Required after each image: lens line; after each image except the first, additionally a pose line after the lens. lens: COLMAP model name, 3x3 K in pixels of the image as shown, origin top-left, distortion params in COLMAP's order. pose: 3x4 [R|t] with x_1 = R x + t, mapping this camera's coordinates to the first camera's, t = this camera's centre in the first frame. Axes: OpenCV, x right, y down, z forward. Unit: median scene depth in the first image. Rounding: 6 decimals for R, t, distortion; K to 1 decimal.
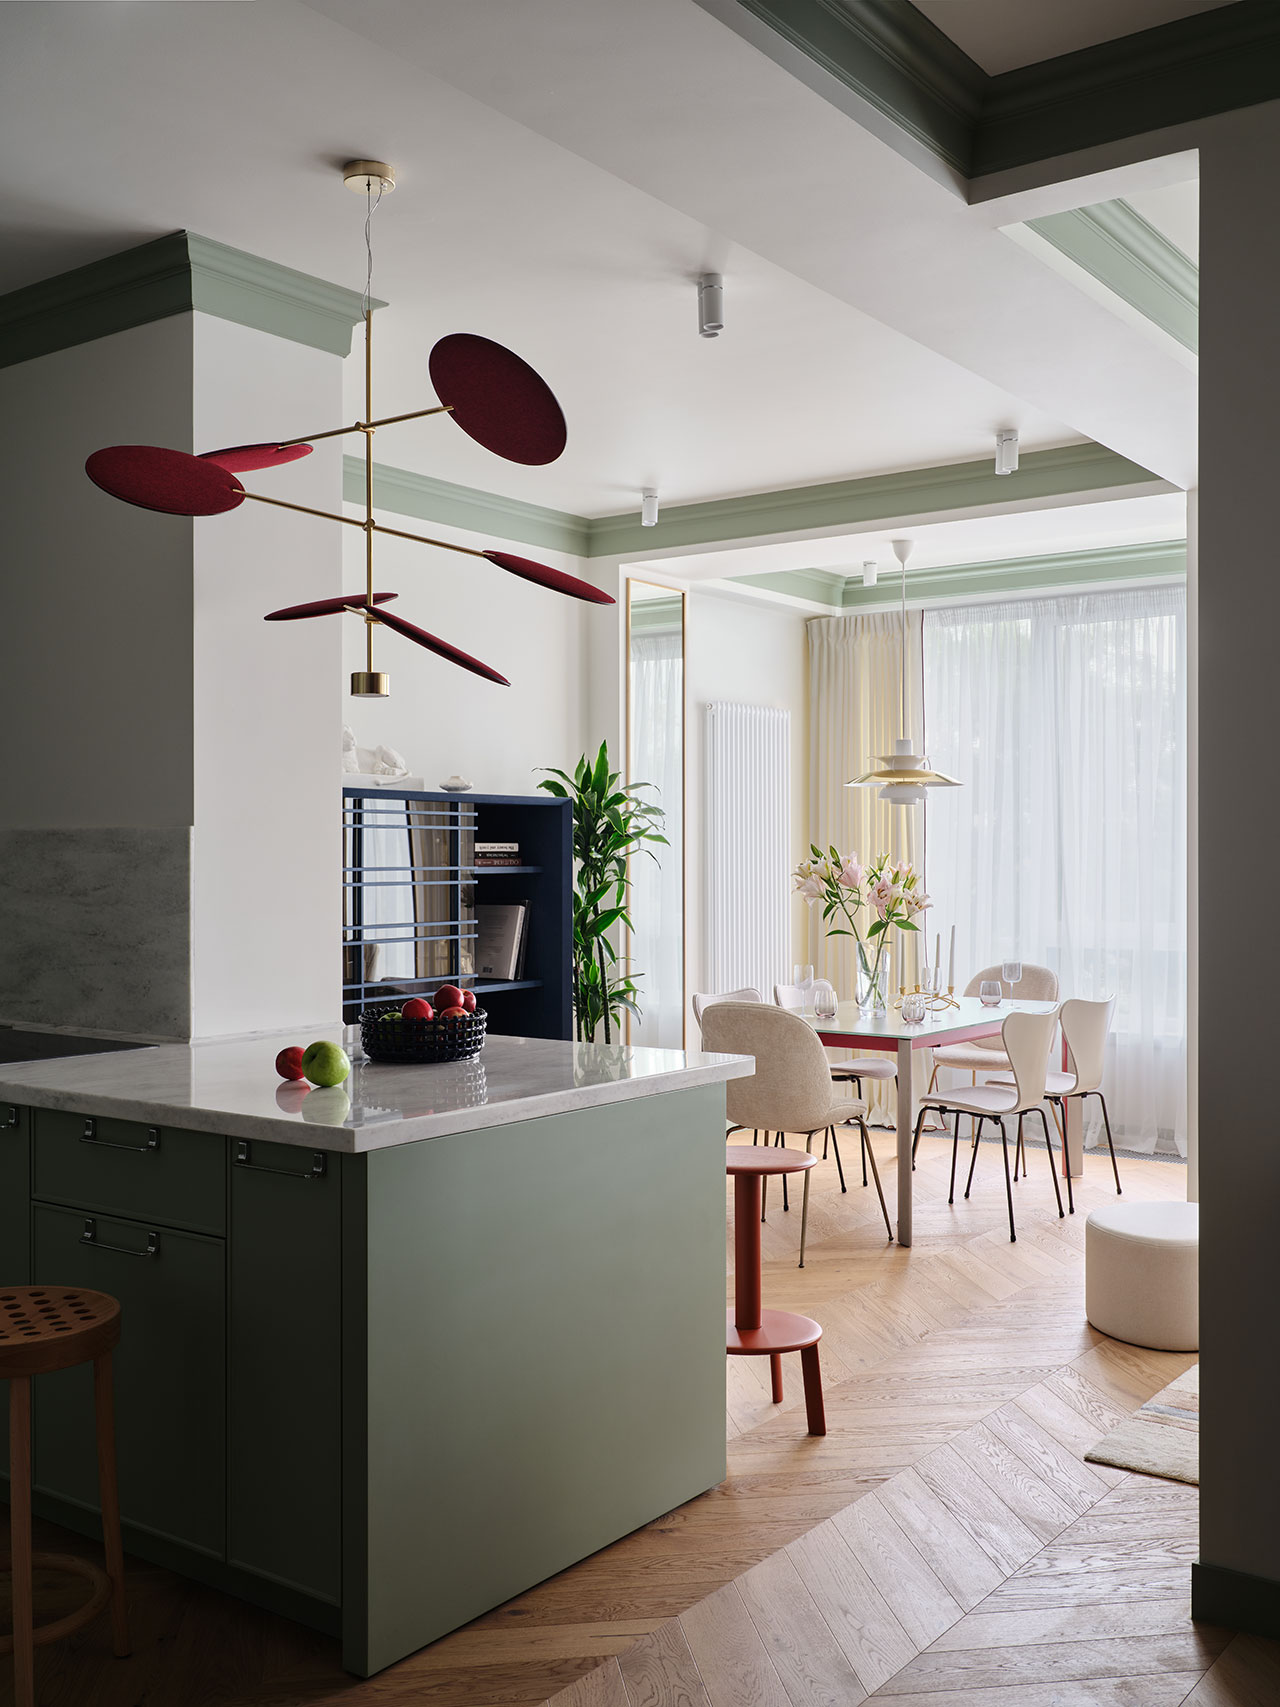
lens RADIAL K [[2238.6, 0, 640.0], [0, 2238.6, 853.5], [0, 0, 1]] dist [-0.126681, 0.060259]
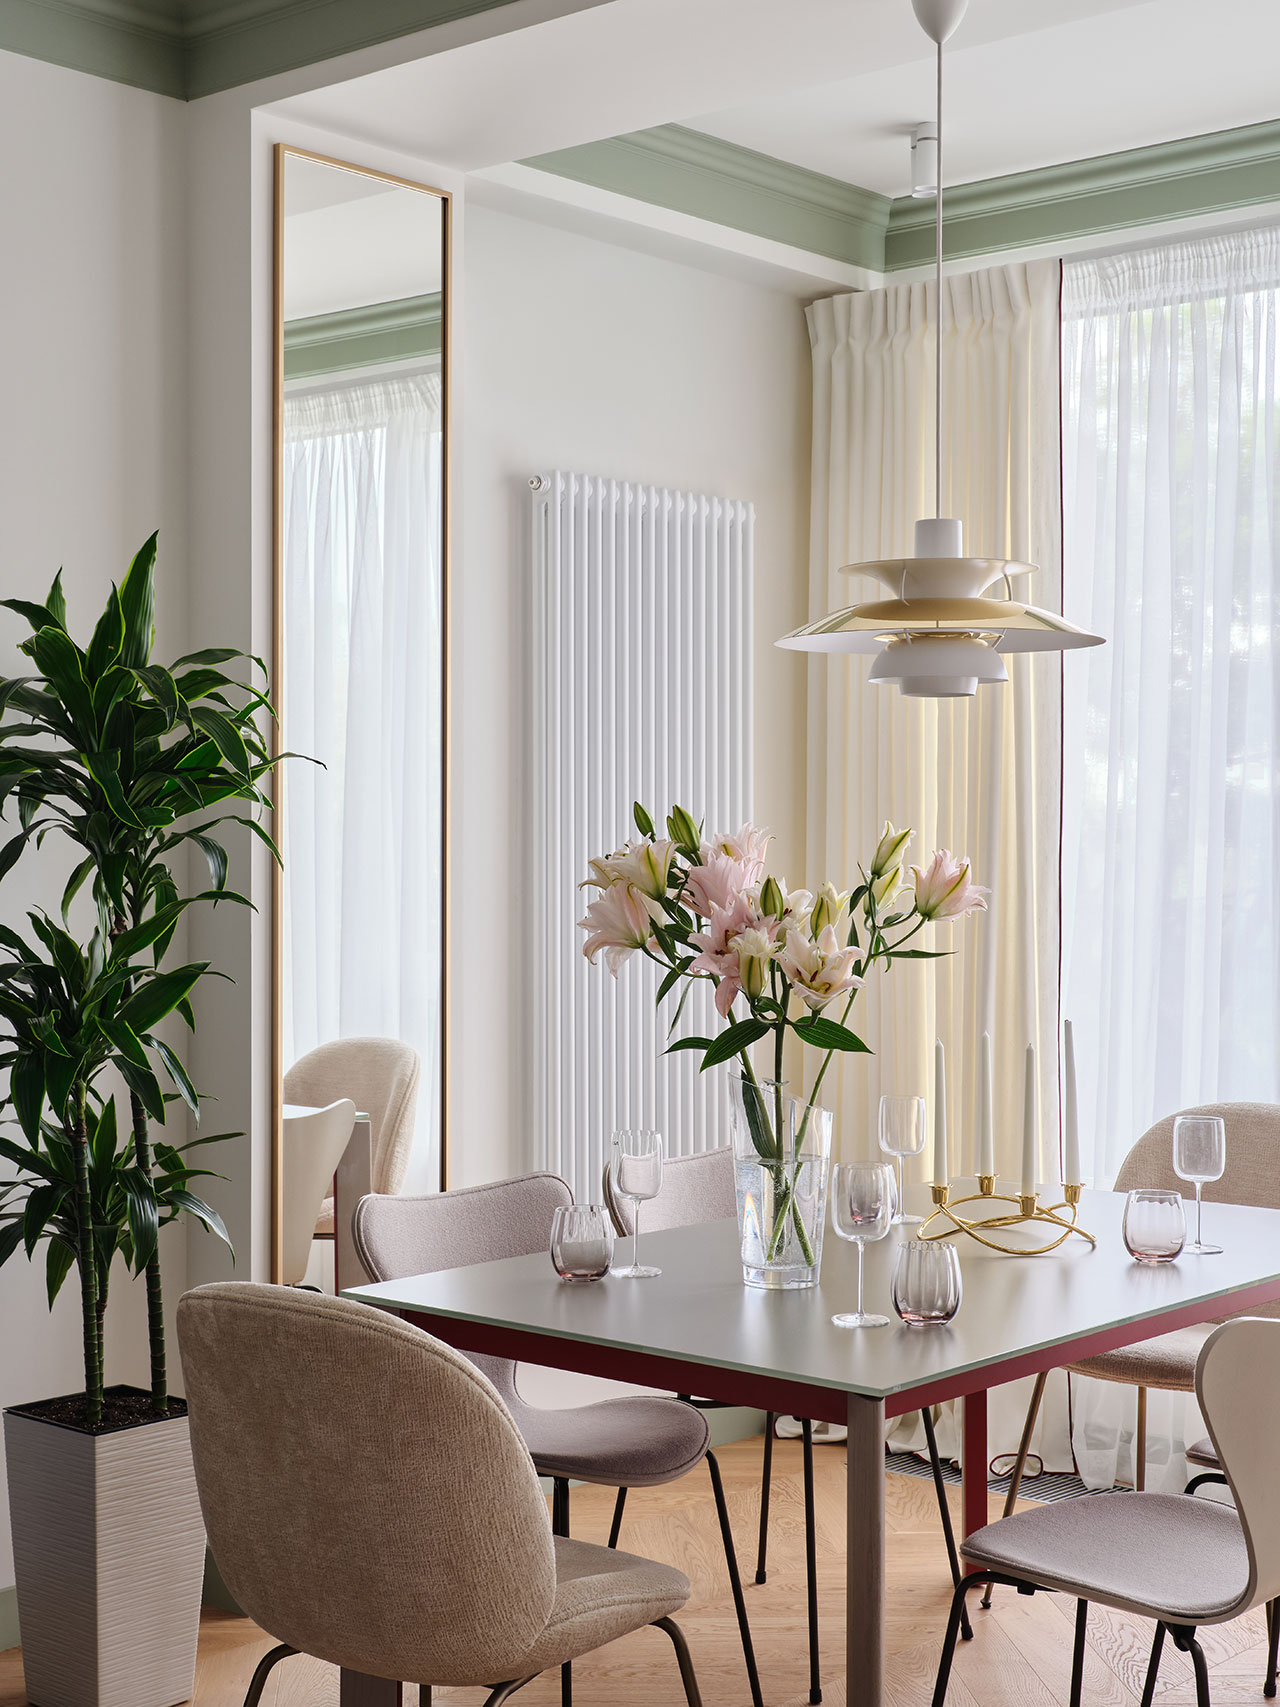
lens RADIAL K [[2238.6, 0, 640.0], [0, 2238.6, 853.5], [0, 0, 1]] dist [-0.126681, 0.060259]
pose [[0.984835, 0.015080, -0.172837, 0.130986], [-0.015425, 0.999881, -0.000655, 0.005035], [0.172807, 0.003312, 0.984950, 0.616174]]
